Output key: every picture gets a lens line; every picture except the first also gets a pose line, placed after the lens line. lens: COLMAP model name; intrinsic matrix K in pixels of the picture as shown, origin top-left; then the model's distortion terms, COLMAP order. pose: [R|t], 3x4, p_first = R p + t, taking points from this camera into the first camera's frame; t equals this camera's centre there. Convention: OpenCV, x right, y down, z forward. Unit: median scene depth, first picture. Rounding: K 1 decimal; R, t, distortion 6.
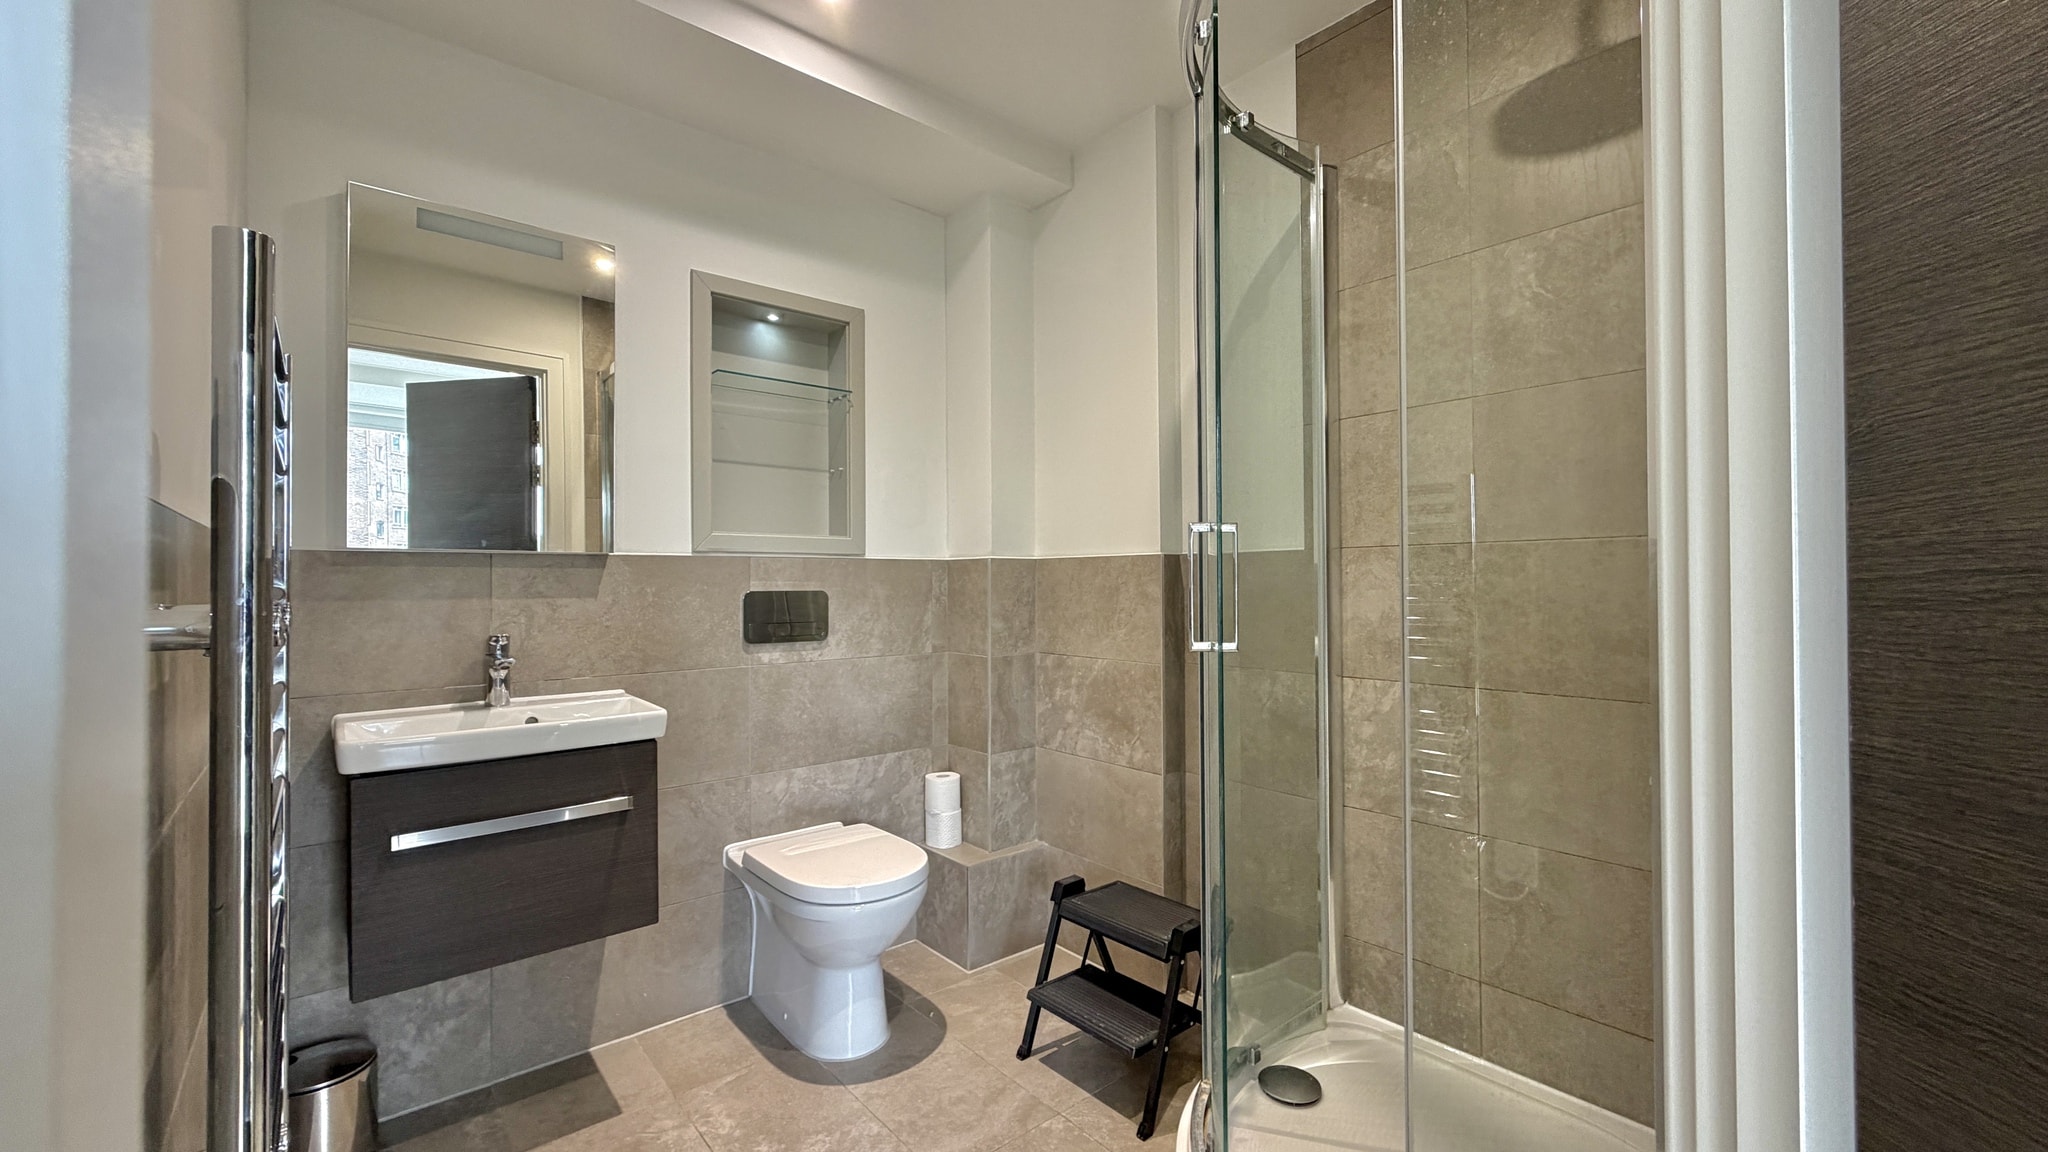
lens RADIAL K [[812.0, 0, 1021.1], [0, 812.0, 581.1], [0, 0, 1]] dist [-0.000159, -0.000455]
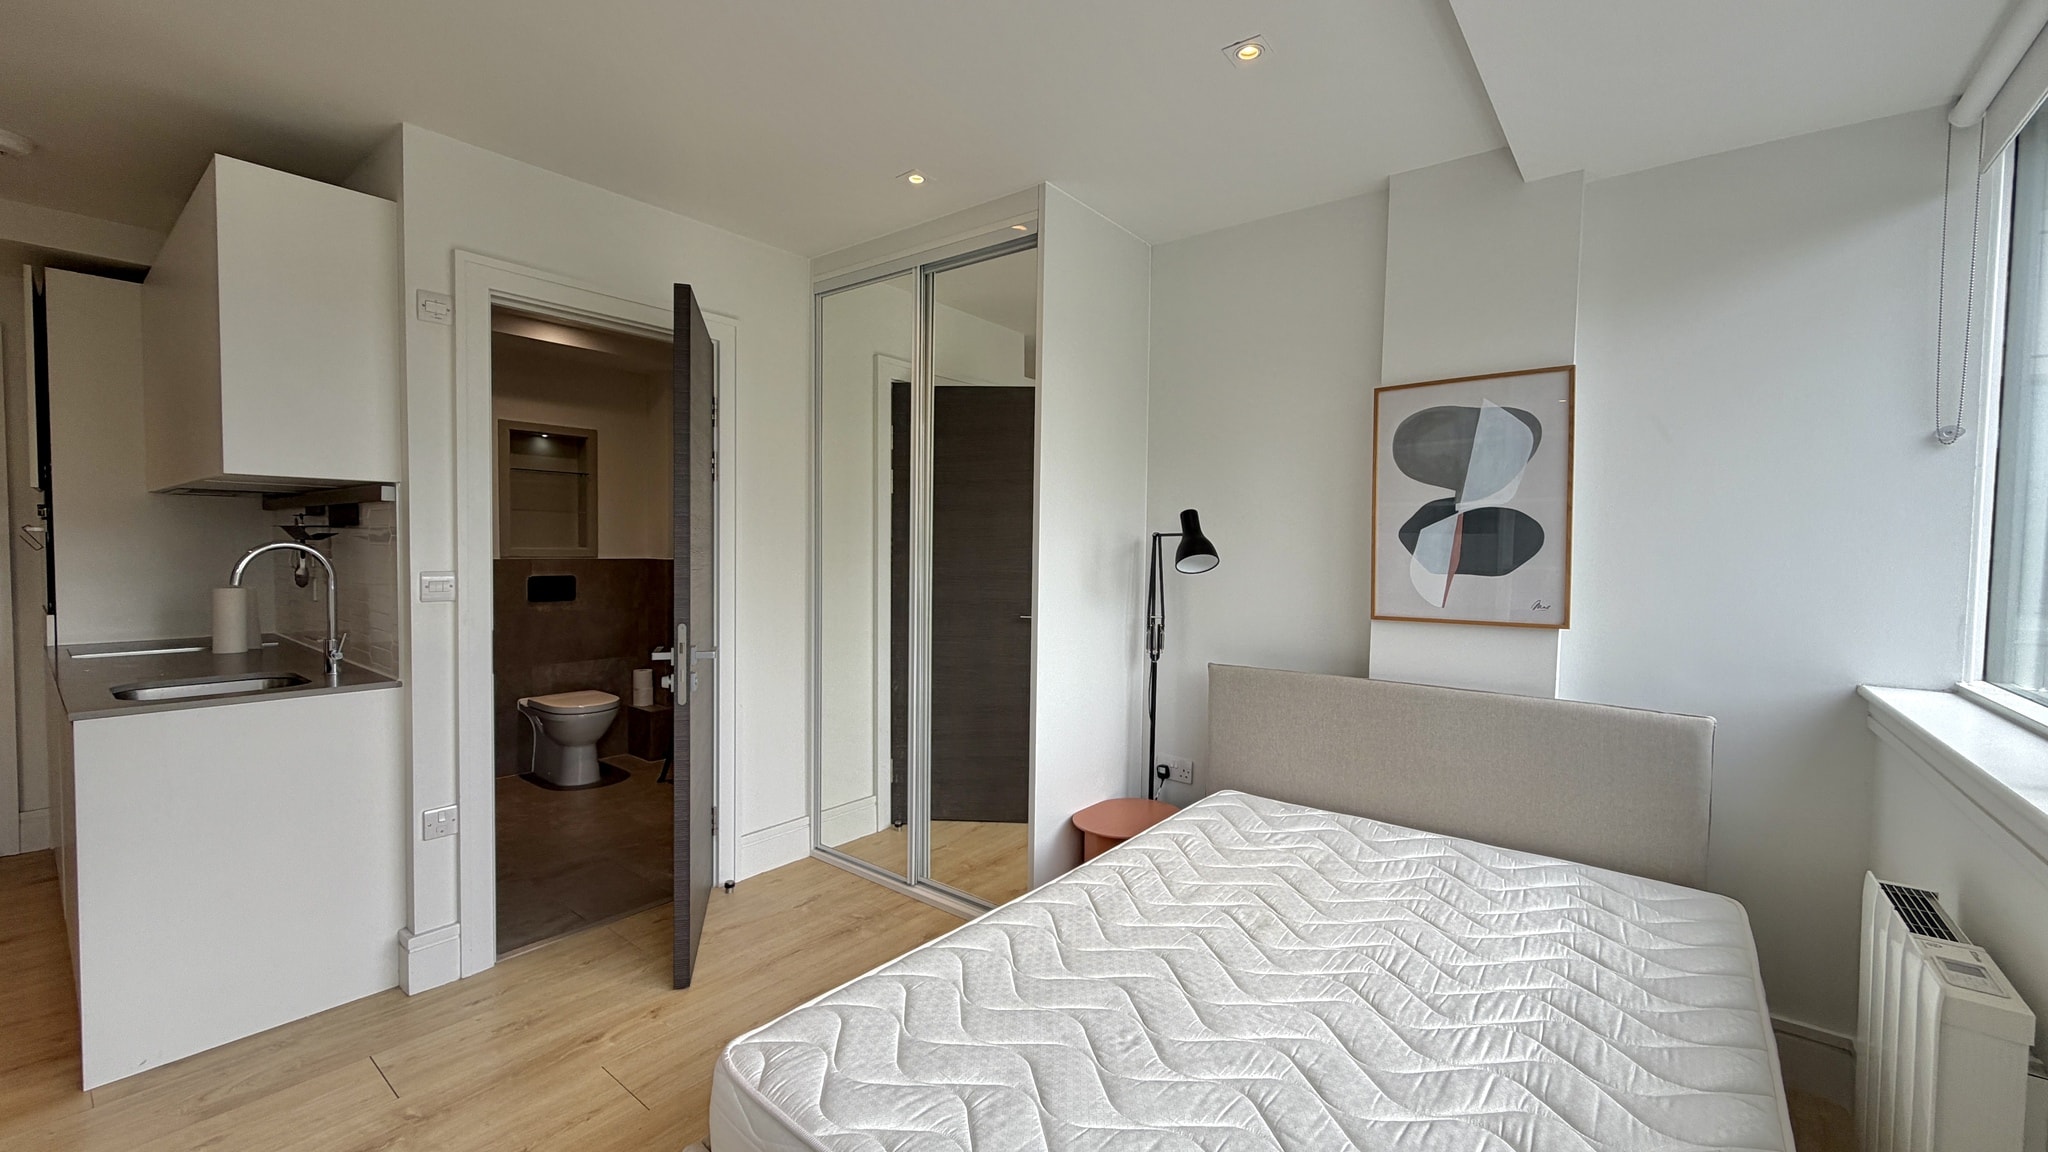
lens RADIAL K [[812.0, 0, 1031.7], [0, 812.0, 574.8], [0, 0, 1]] dist [-0.000159, -0.000455]
pose [[0.977315, 0.015405, 0.211229, 0.430786], [-0.024724, 0.998830, 0.041552, -0.099886], [-0.210342, -0.045832, 0.976553, -1.168935]]
